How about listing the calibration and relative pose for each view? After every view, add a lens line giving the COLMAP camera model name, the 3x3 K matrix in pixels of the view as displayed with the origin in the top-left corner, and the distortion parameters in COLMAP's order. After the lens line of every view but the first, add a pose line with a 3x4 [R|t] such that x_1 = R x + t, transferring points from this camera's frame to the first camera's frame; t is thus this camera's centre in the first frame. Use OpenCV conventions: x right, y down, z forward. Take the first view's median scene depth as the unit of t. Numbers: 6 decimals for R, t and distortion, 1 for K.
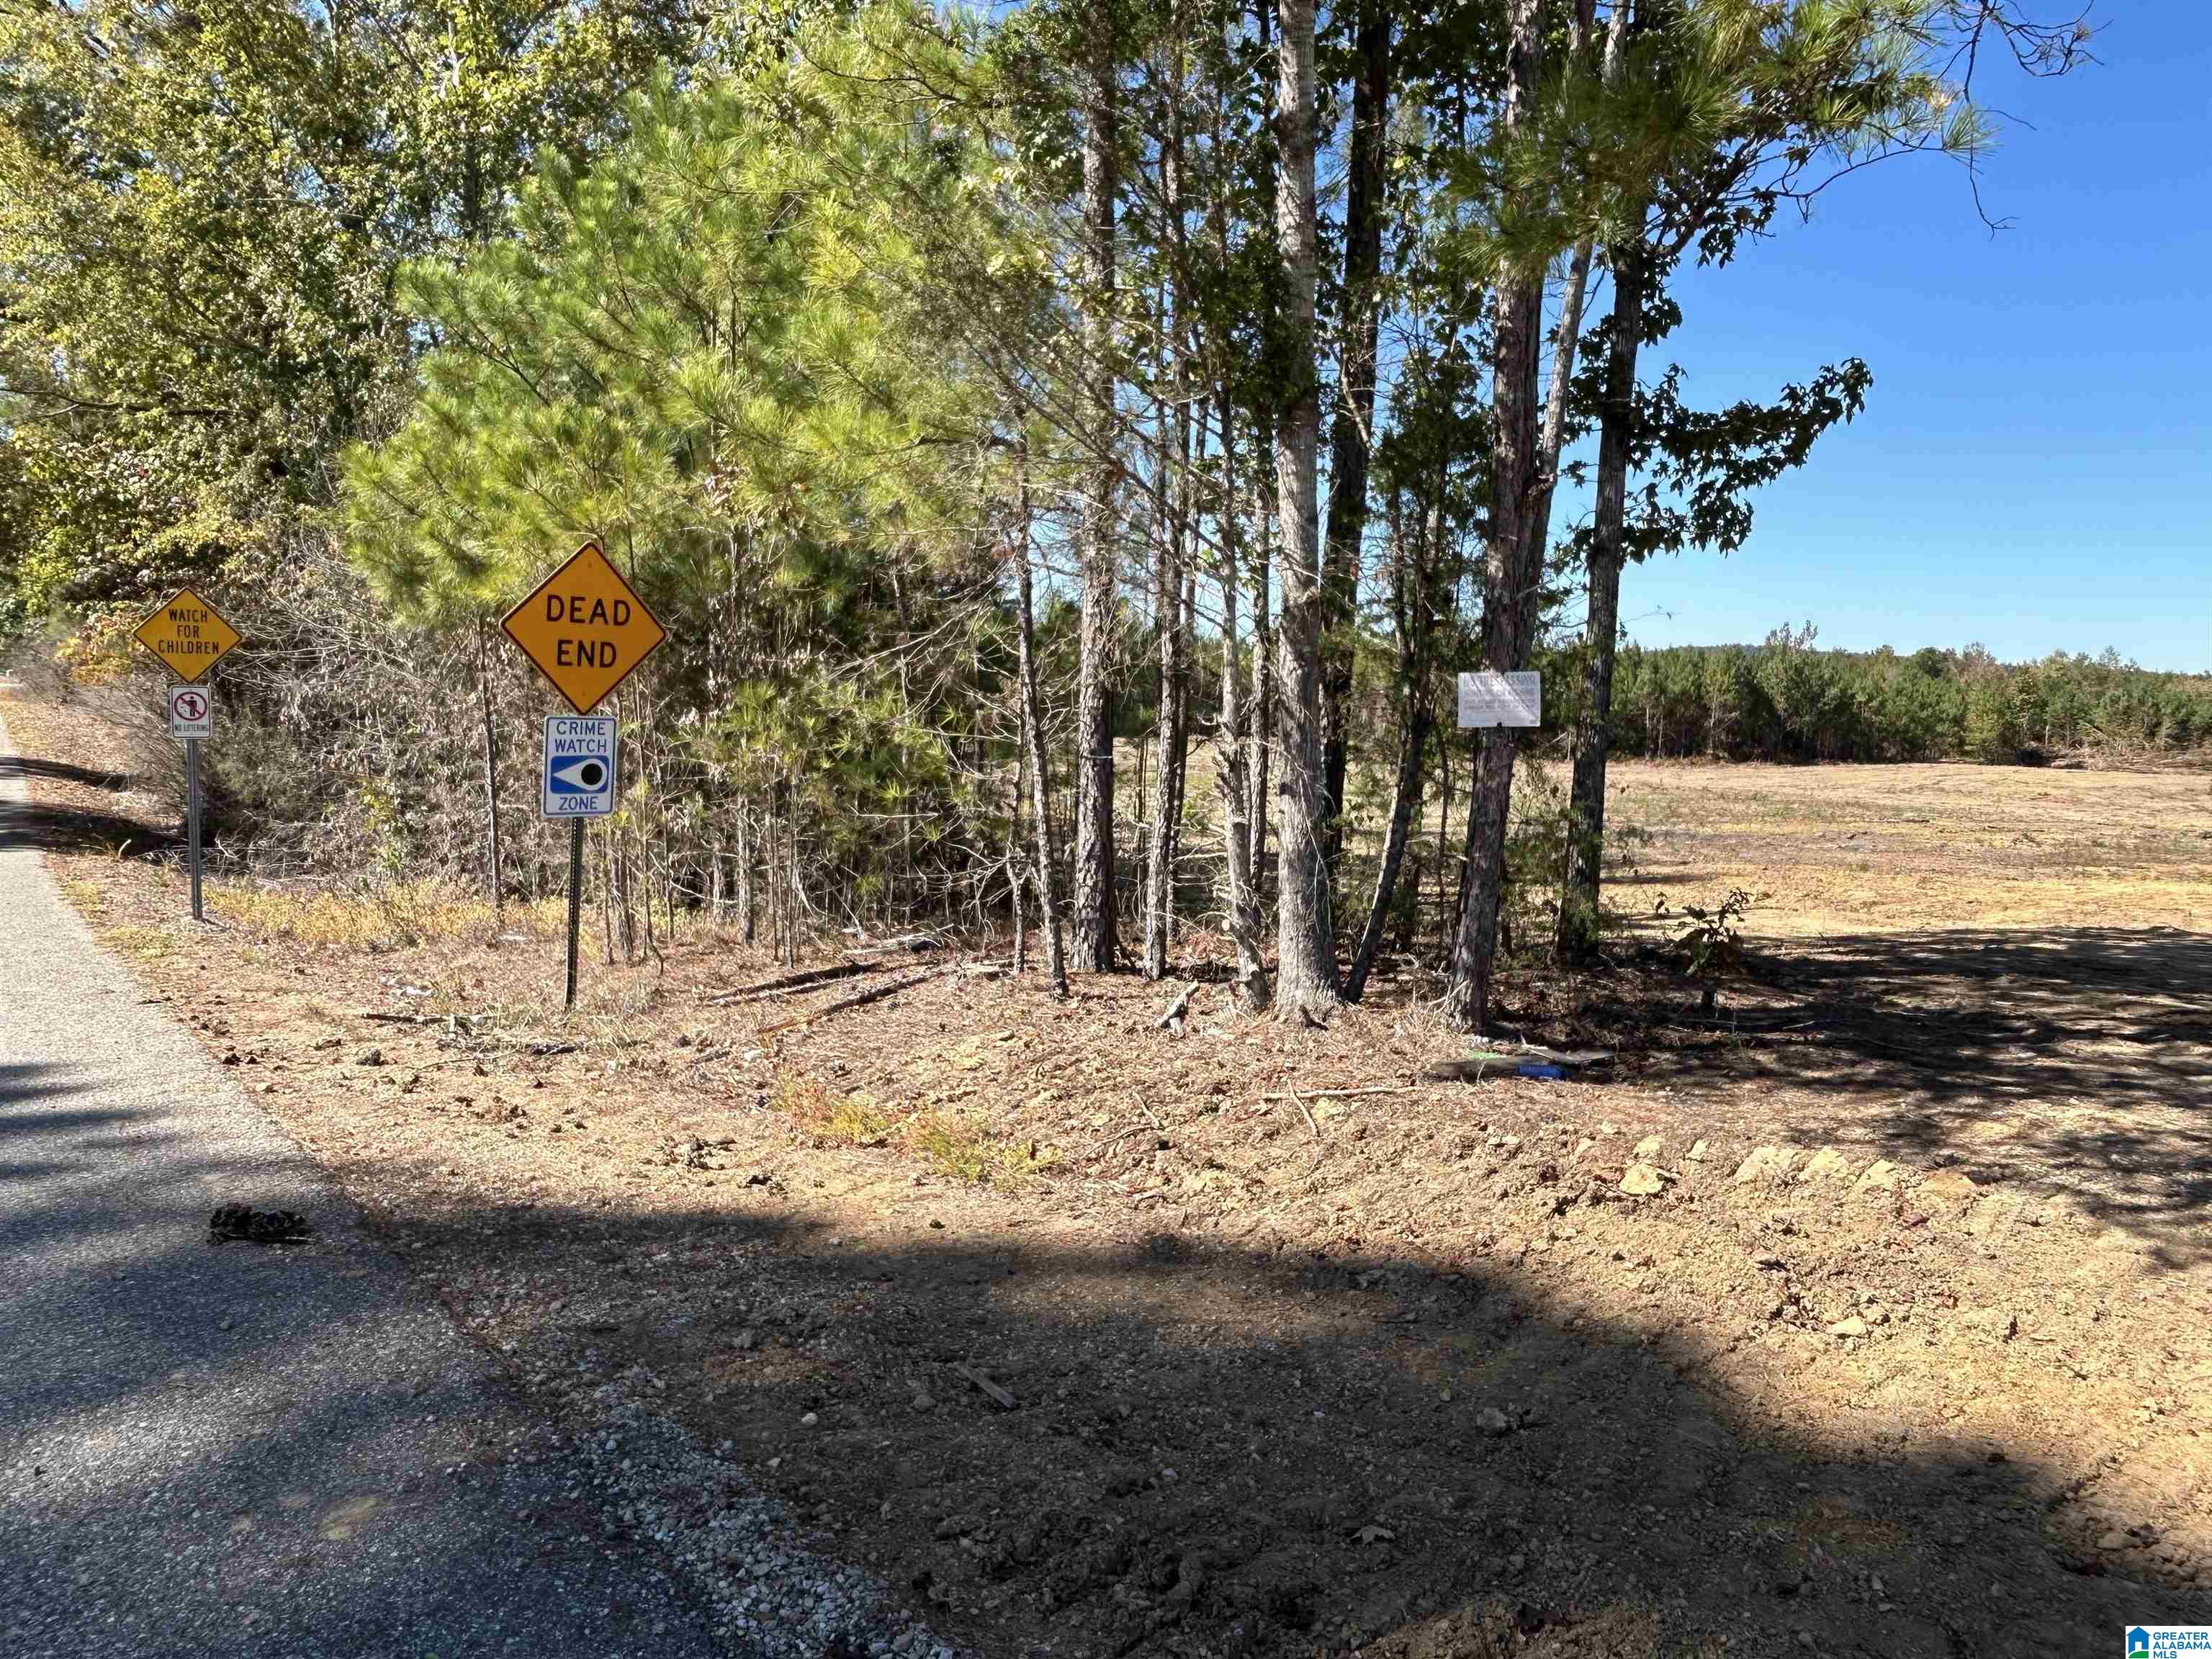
lens RADIAL K [[1531.8, 0, 1112.4], [0, 1531.8, 826.0], [0, 0, 1]] dist [0.000541, -0.007712]
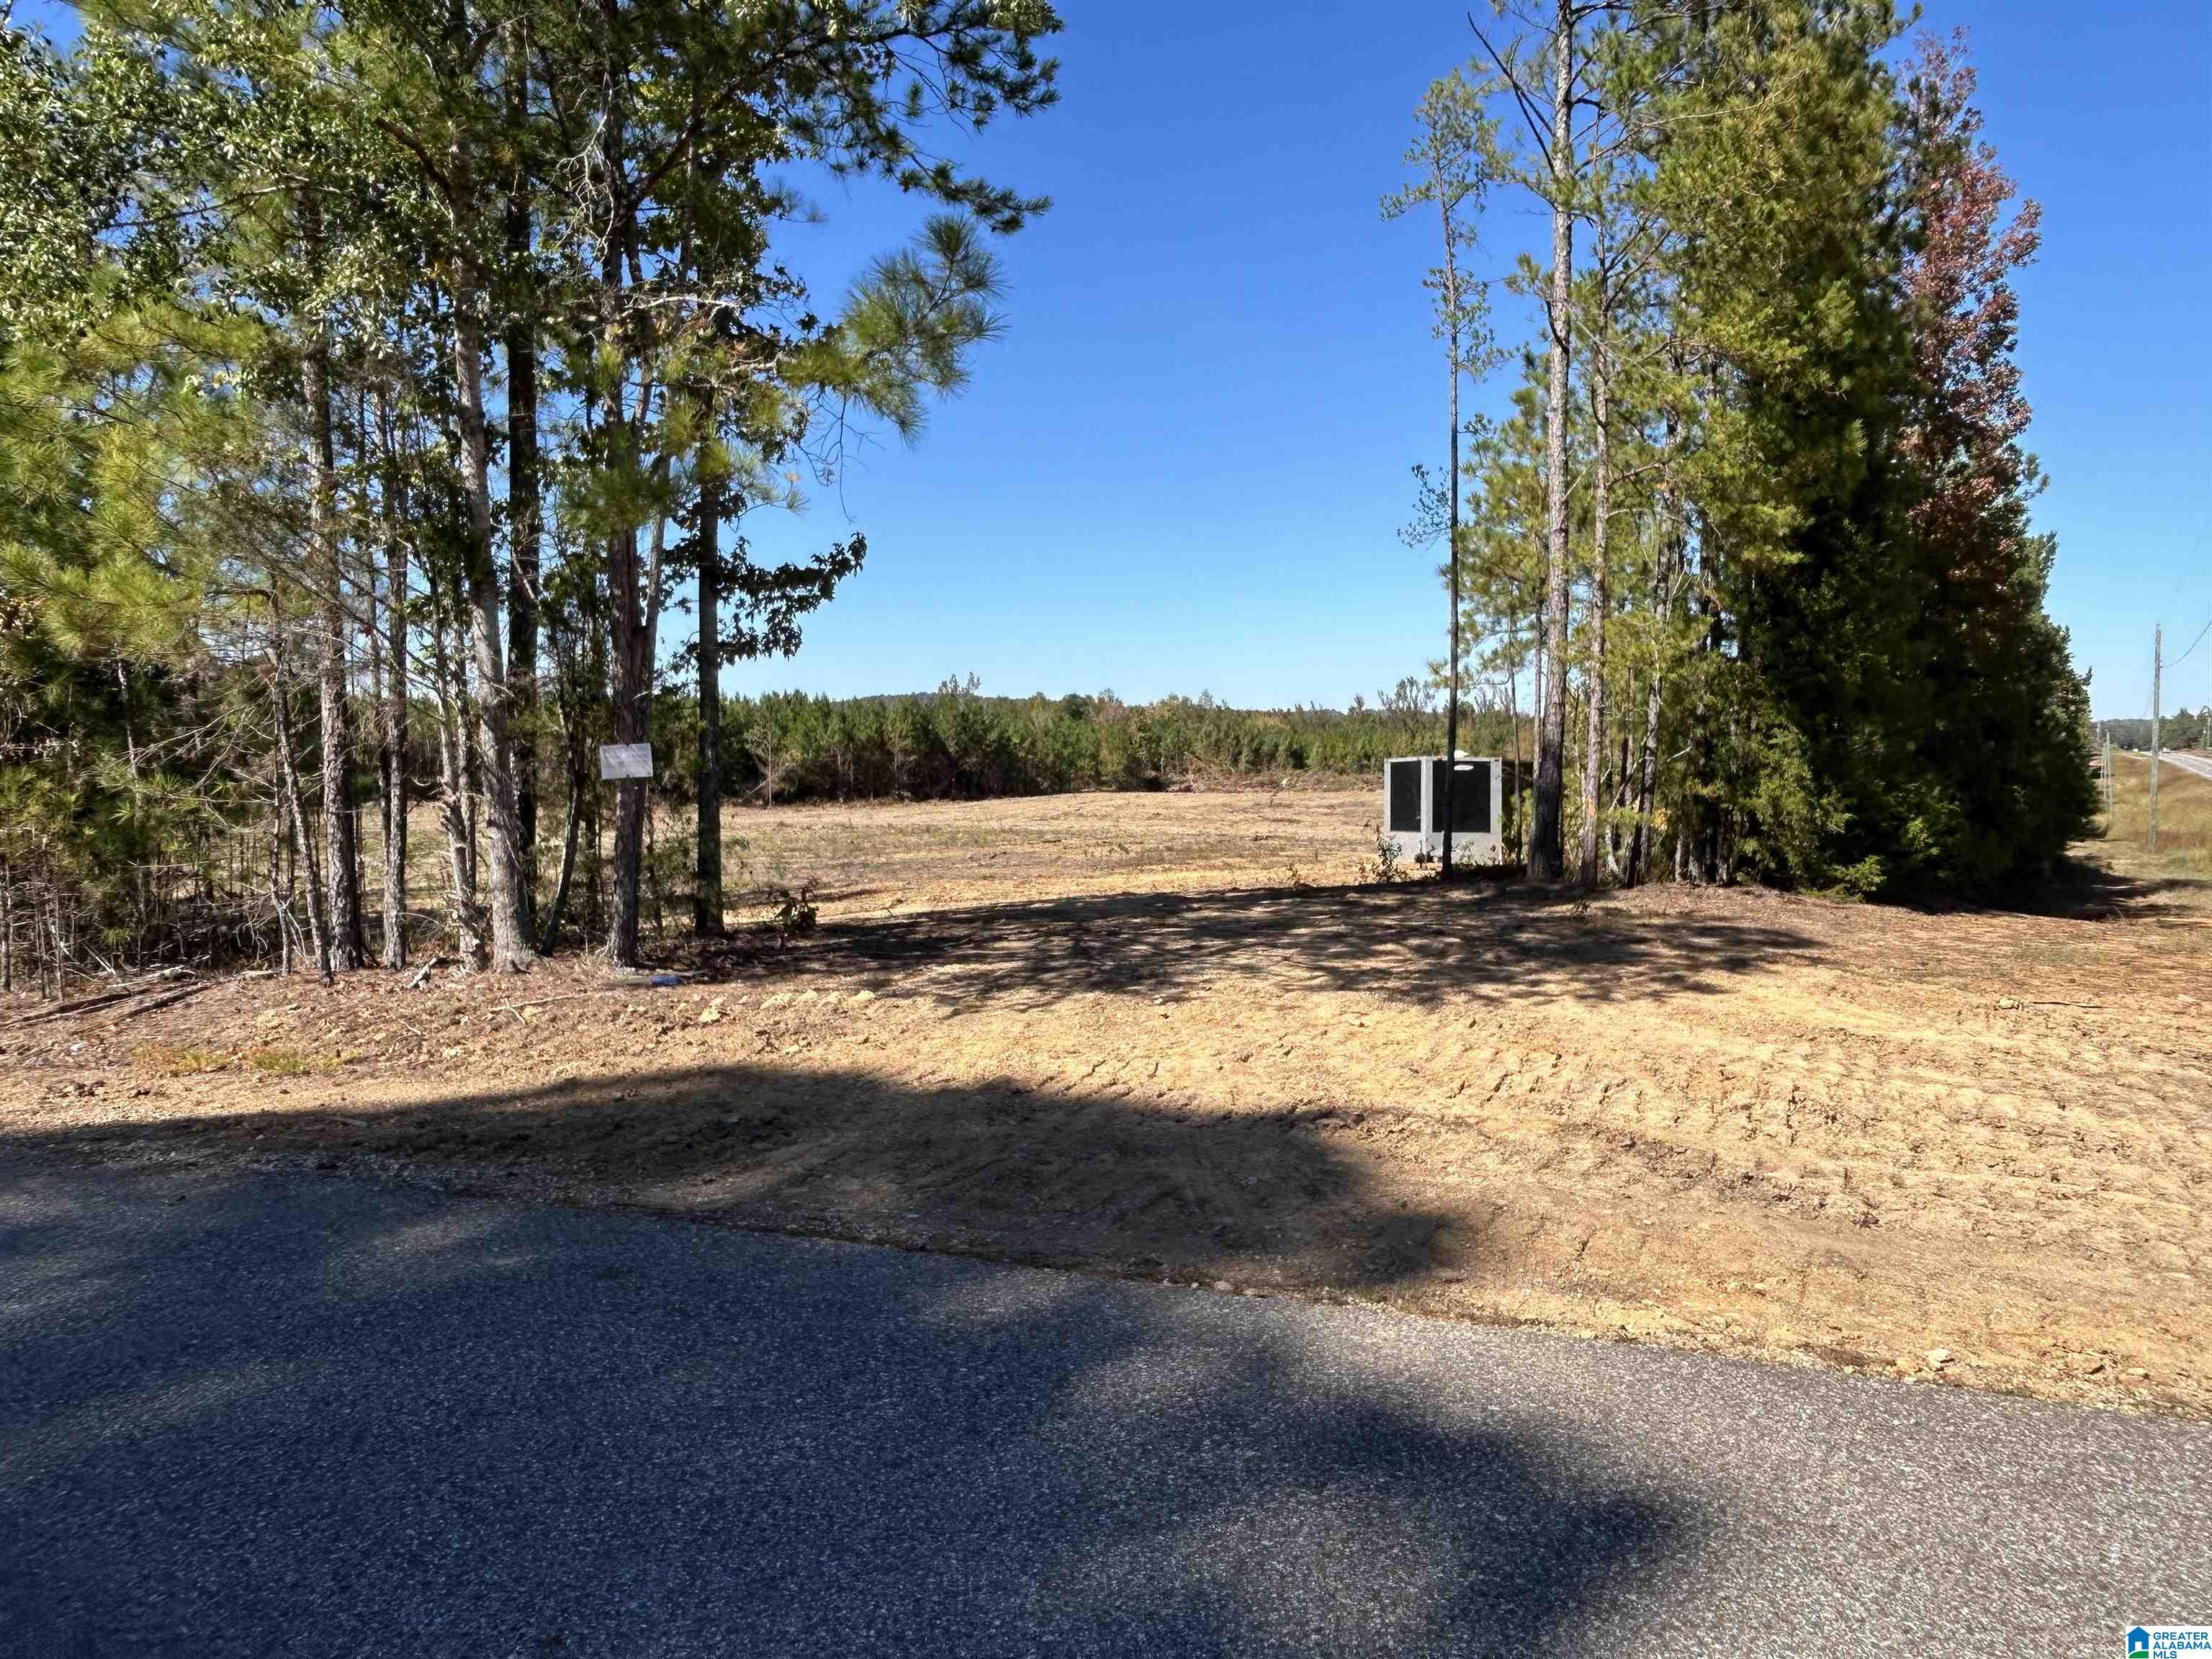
lens RADIAL K [[1531.8, 0, 1108.0], [0, 1531.8, 812.3], [0, 0, 1]] dist [0.000541, -0.007712]
pose [[0.875645, -0.055055, 0.479806, -0.061658], [0.075418, 0.996881, -0.023251, 0.035546], [-0.477030, 0.056545, 0.877066, -0.486556]]
